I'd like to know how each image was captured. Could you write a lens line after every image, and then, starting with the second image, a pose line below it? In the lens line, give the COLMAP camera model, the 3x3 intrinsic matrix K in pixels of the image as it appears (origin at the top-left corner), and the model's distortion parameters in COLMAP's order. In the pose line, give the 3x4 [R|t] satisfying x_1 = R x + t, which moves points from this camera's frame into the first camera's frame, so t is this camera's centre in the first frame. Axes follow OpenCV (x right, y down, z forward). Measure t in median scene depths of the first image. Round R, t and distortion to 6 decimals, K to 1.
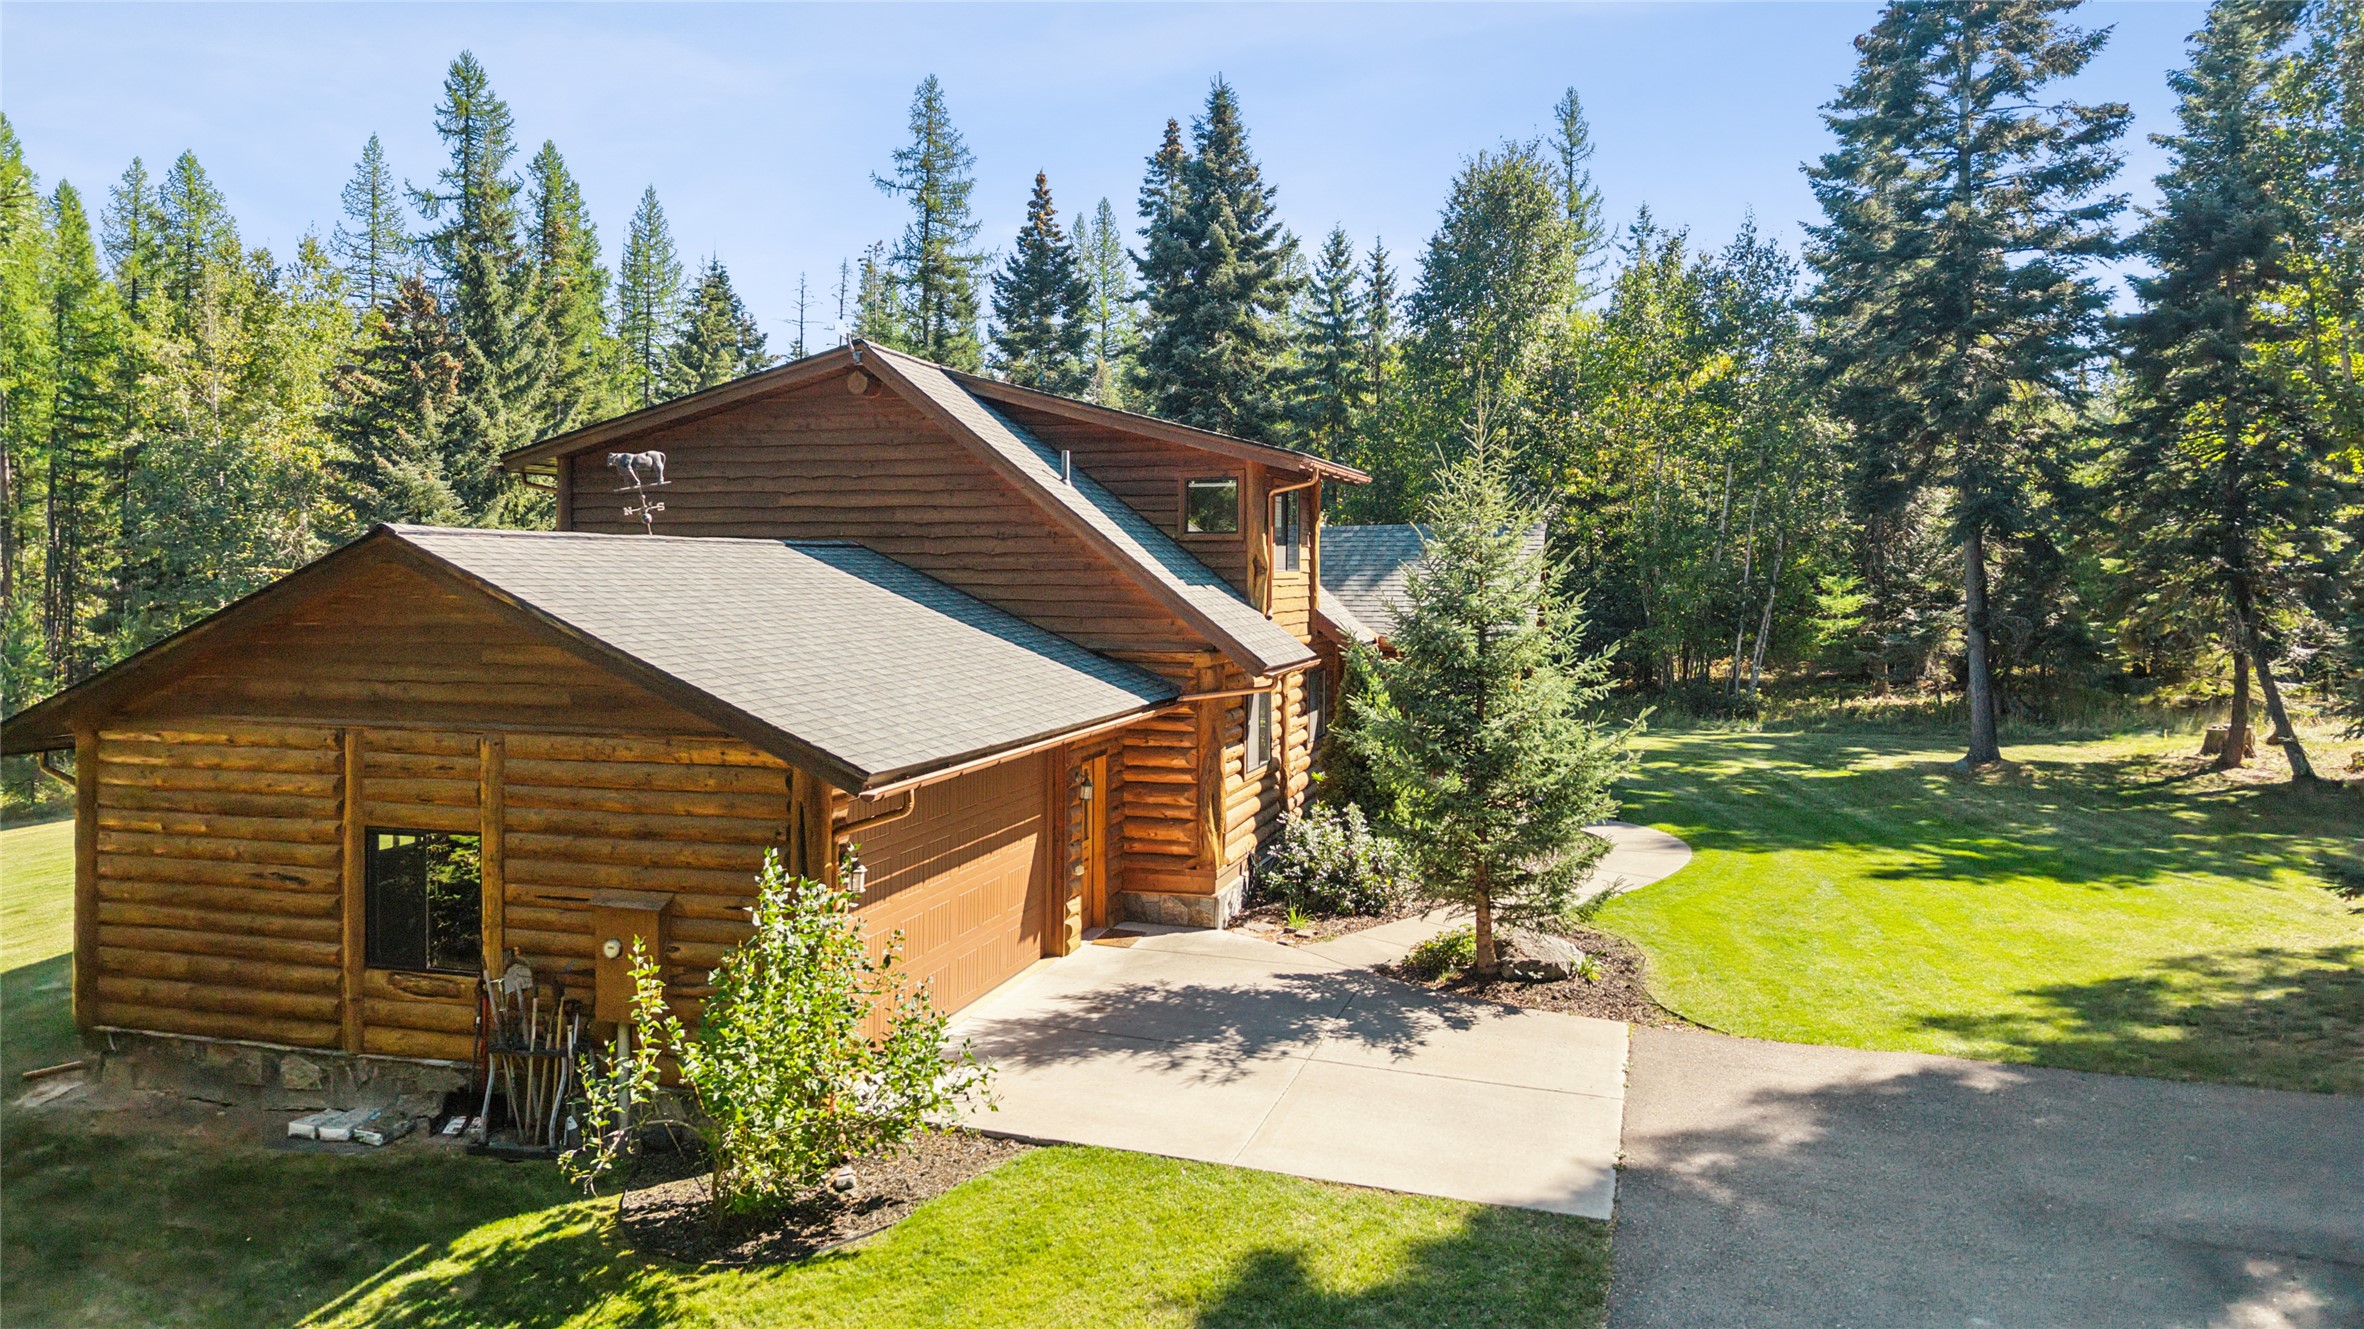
lens RADIAL K [[1590.1, 0, 1169.0], [0, 1590.1, 651.5], [0, 0, 1]] dist [0.039452, -0.047824]
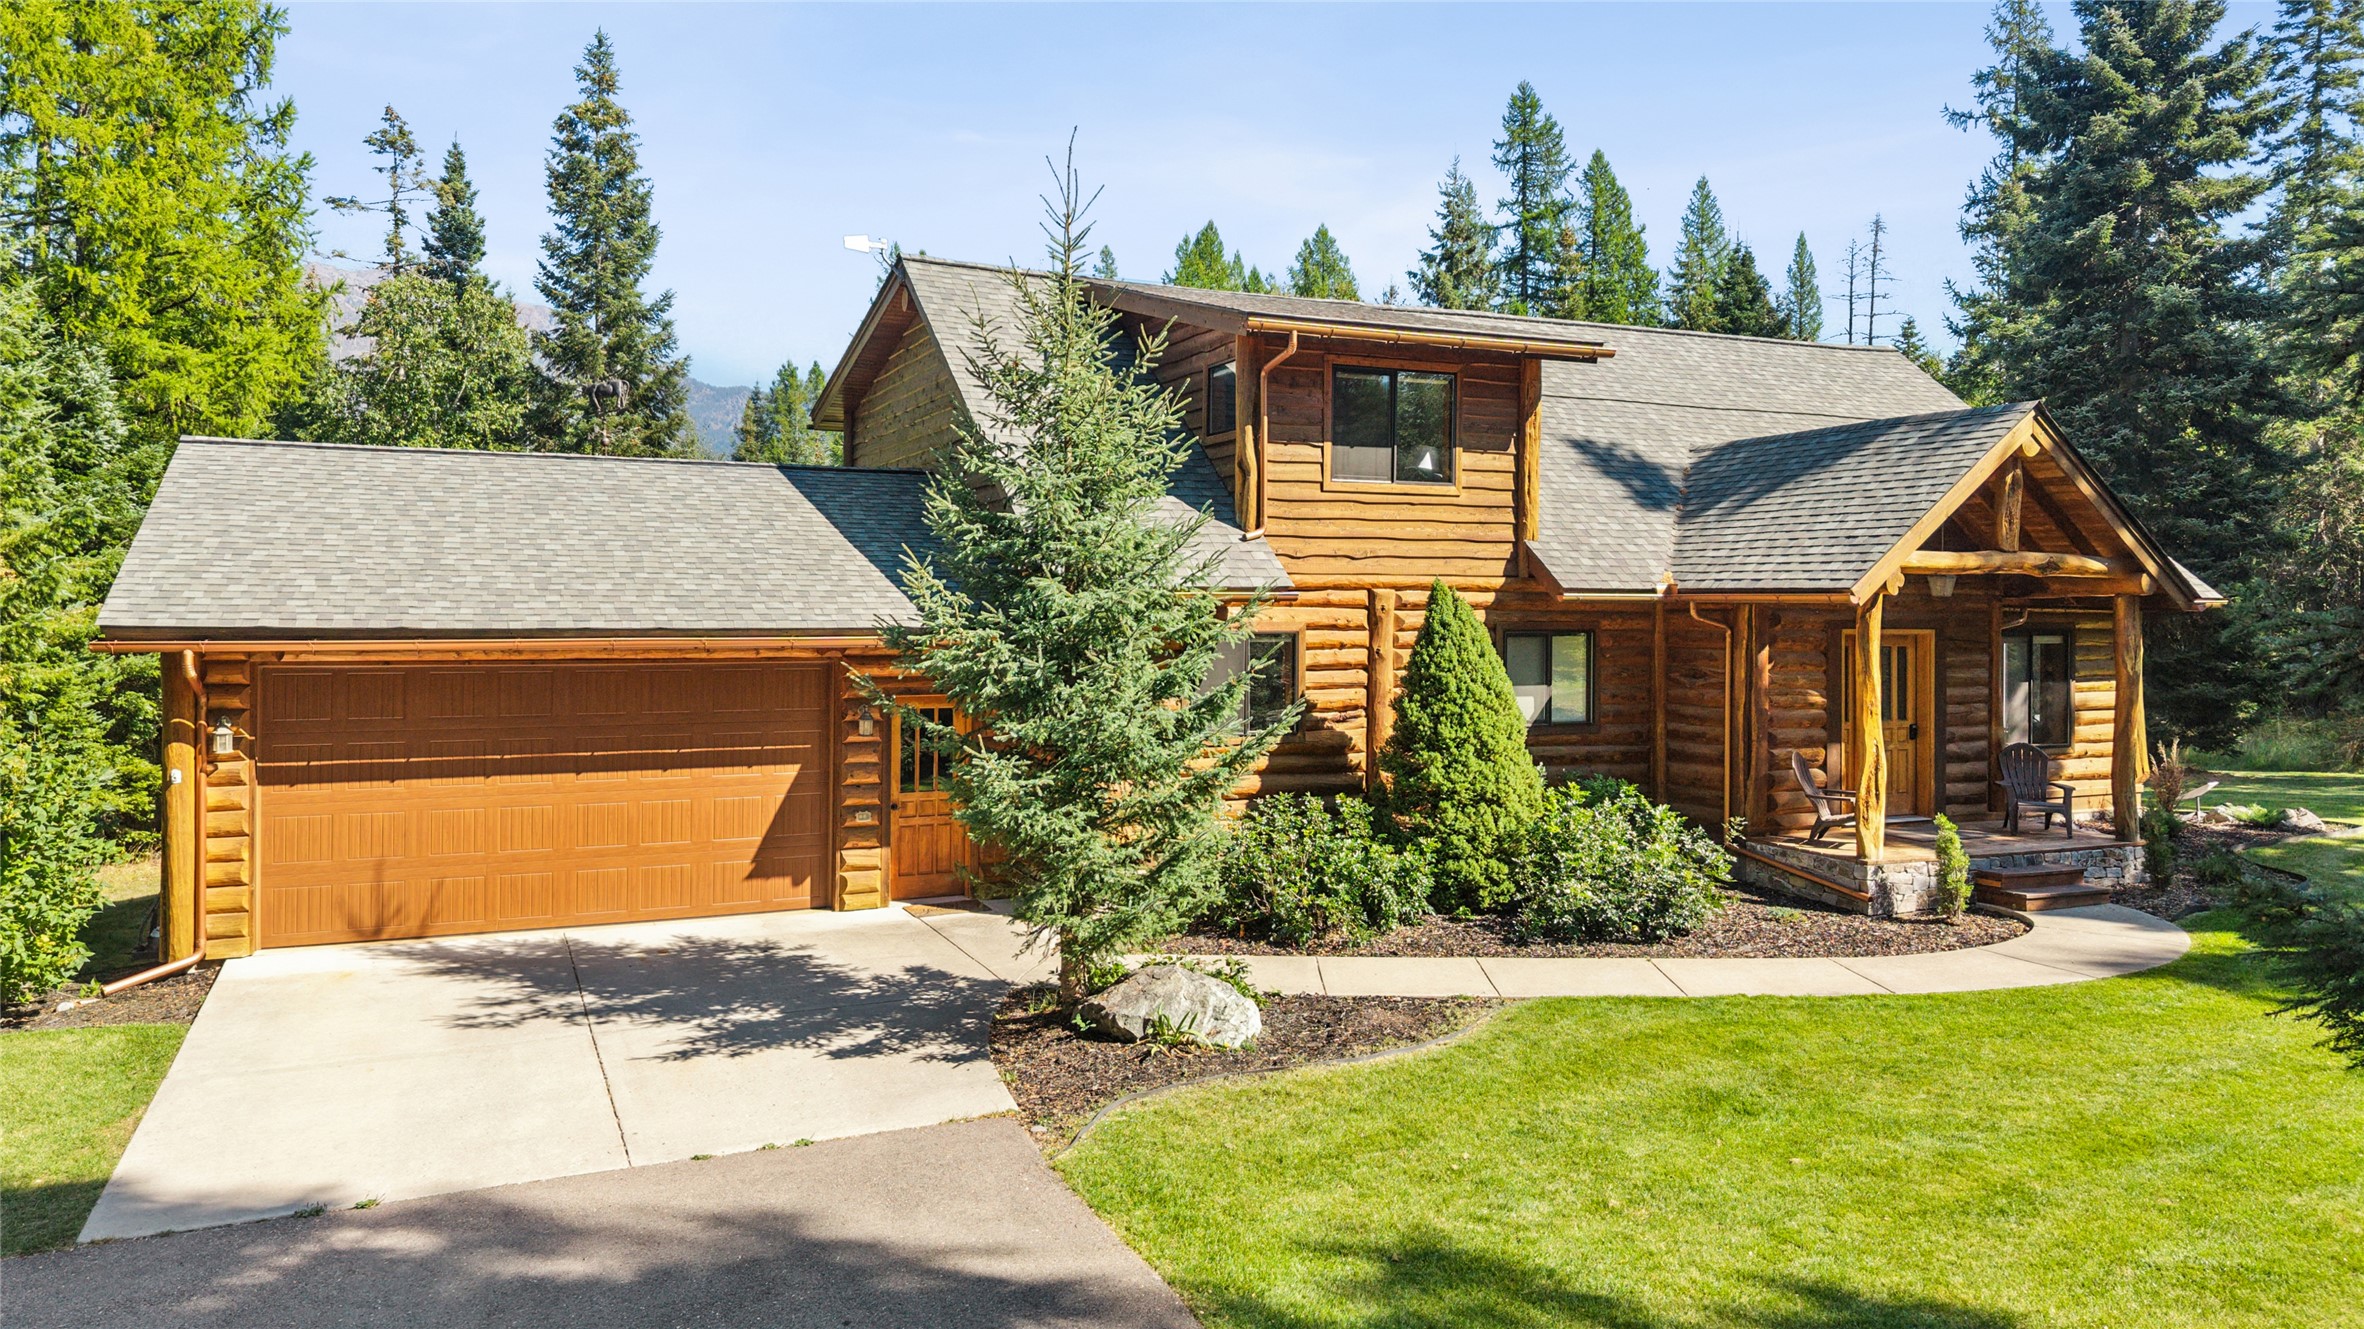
lens RADIAL K [[1590.1, 0, 1168.6], [0, 1590.1, 658.1], [0, 0, 1]] dist [0.039452, -0.047824]
pose [[0.668545, 0.027553, -0.743161, 0.188618], [-0.044202, 0.999019, -0.002725, 0.012775], [0.742357, 0.034671, 0.669107, 0.145466]]
